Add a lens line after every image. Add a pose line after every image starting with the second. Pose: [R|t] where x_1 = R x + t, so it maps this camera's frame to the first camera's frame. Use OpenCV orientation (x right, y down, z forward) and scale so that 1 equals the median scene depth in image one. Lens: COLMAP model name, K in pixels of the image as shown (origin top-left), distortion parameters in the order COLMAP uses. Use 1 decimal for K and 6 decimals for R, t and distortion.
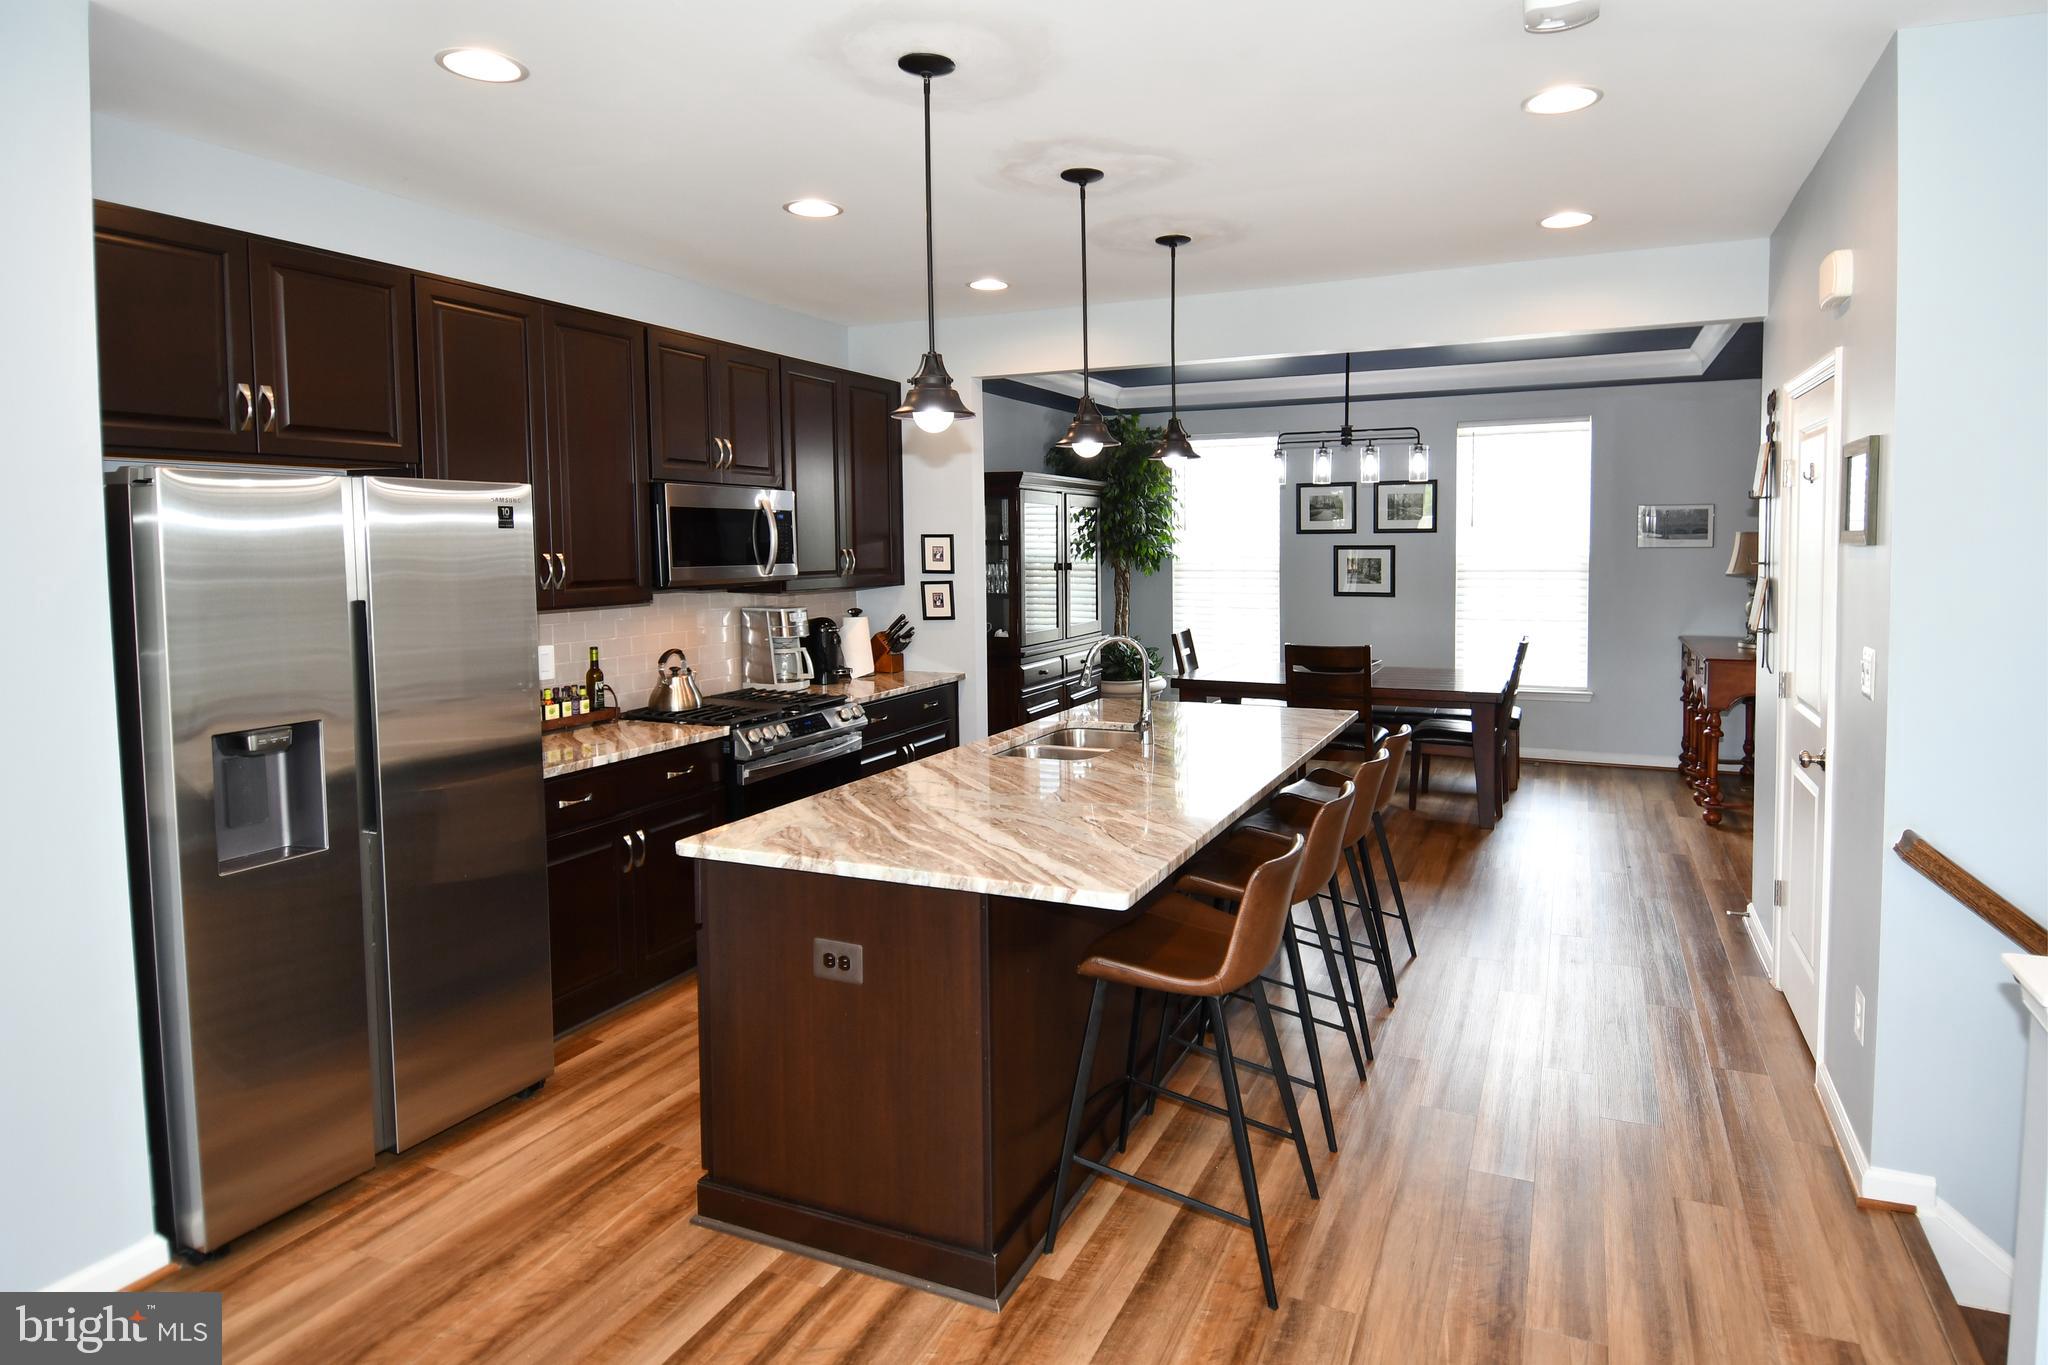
lens RADIAL K [[1115.9, 0, 1055.8], [0, 1115.9, 590.5], [0, 0, 1]] dist [0.047938, -0.038683]
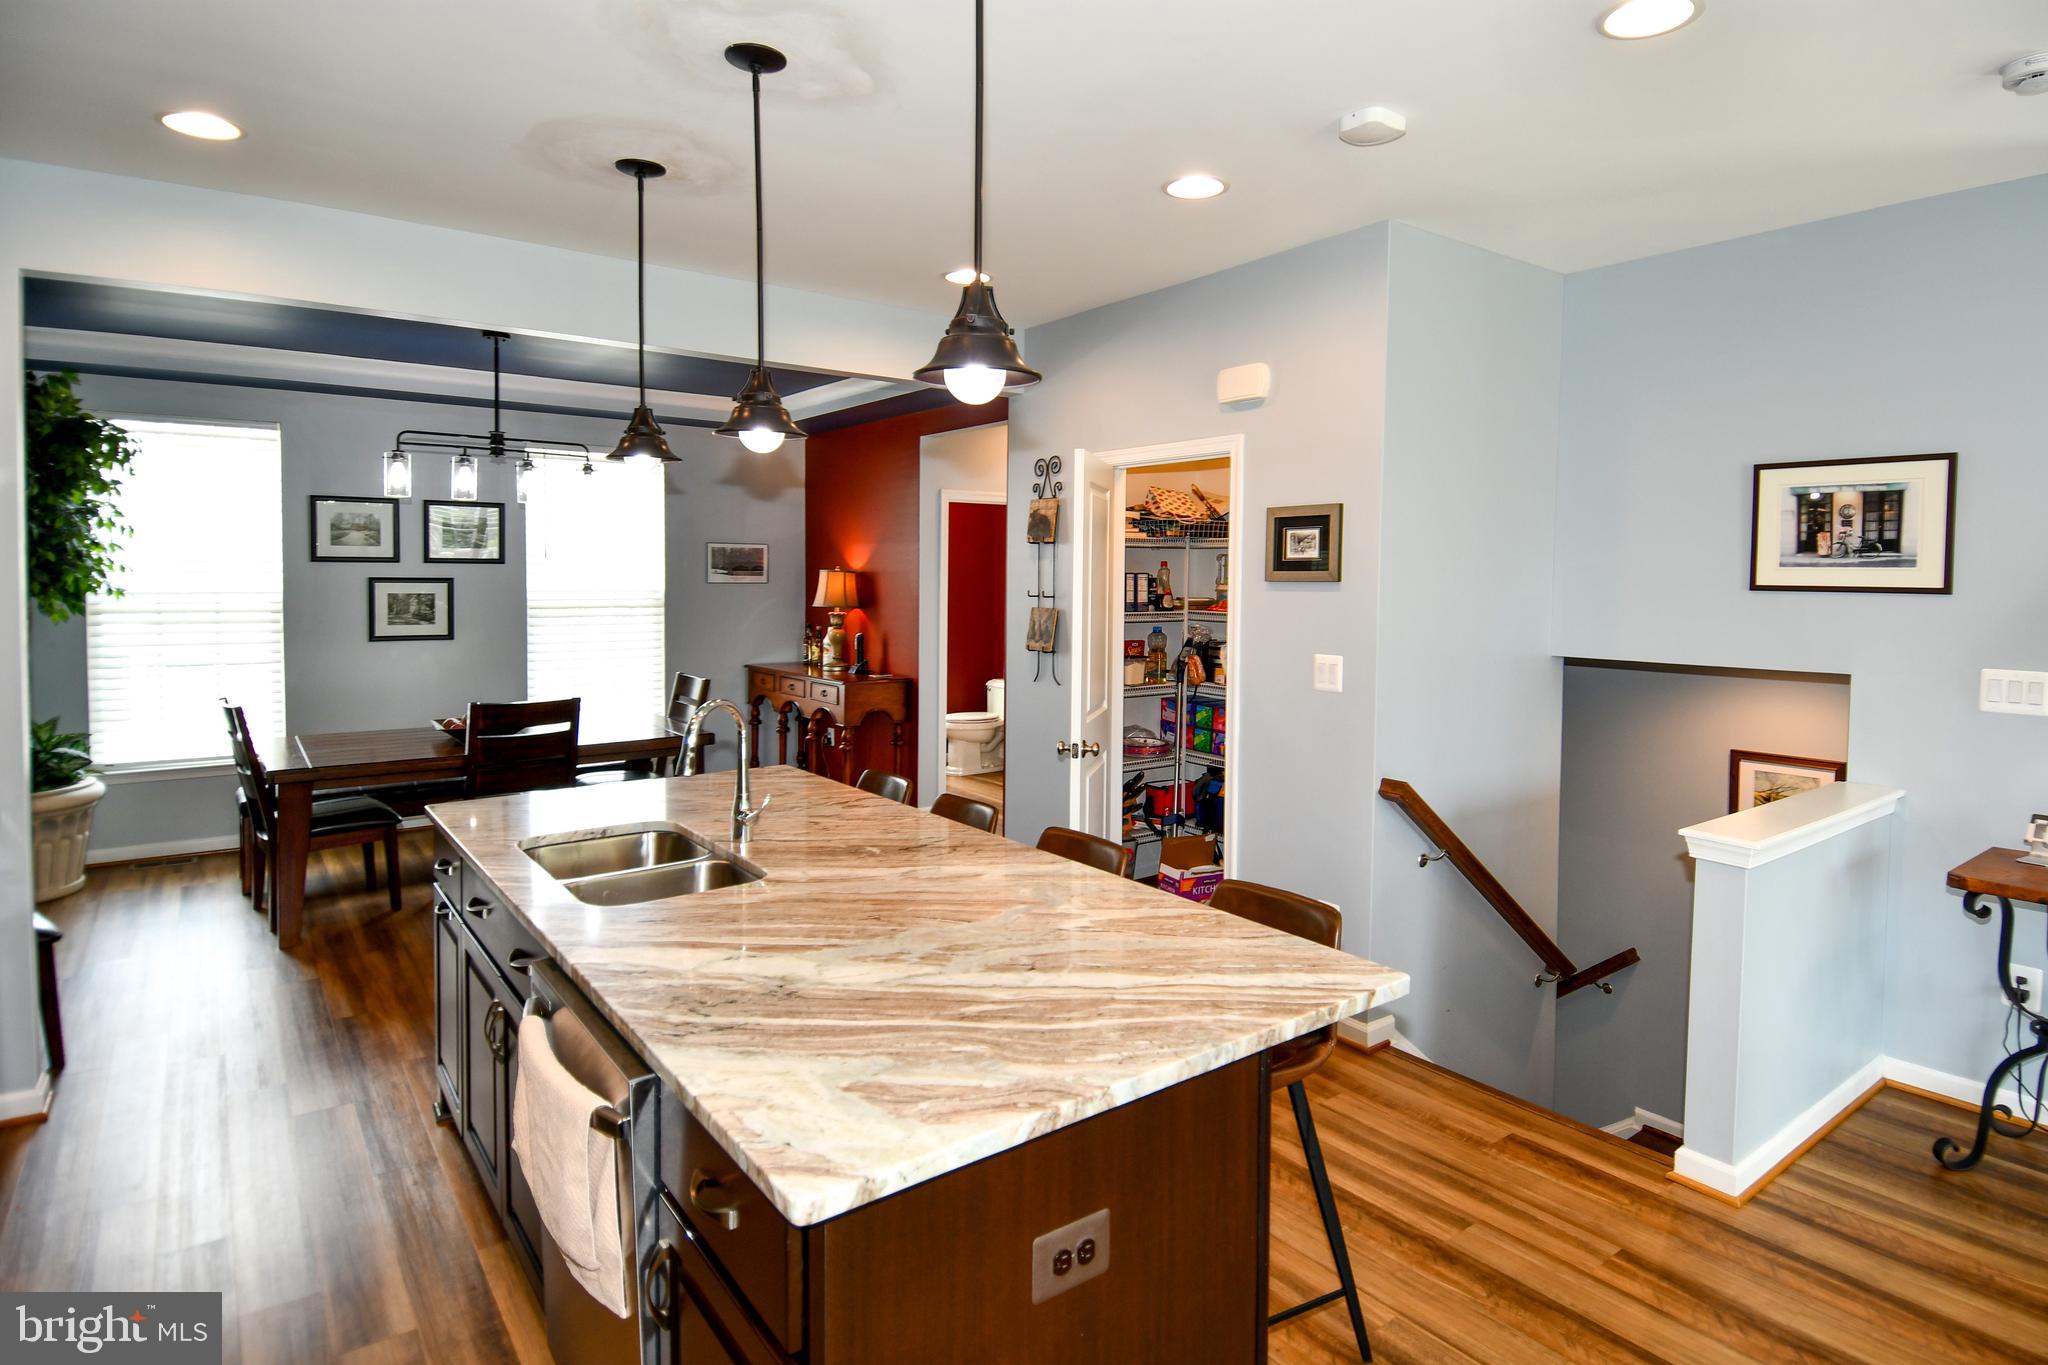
lens RADIAL K [[1115.9, 0, 1044.2], [0, 1115.9, 606.3], [0, 0, 1]] dist [0.047938, -0.038683]
pose [[0.483622, -0.015116, 0.875147, -0.303984], [0.029008, 0.999578, 0.001235, -0.010450], [-0.874796, 0.024789, 0.483856, 0.292017]]
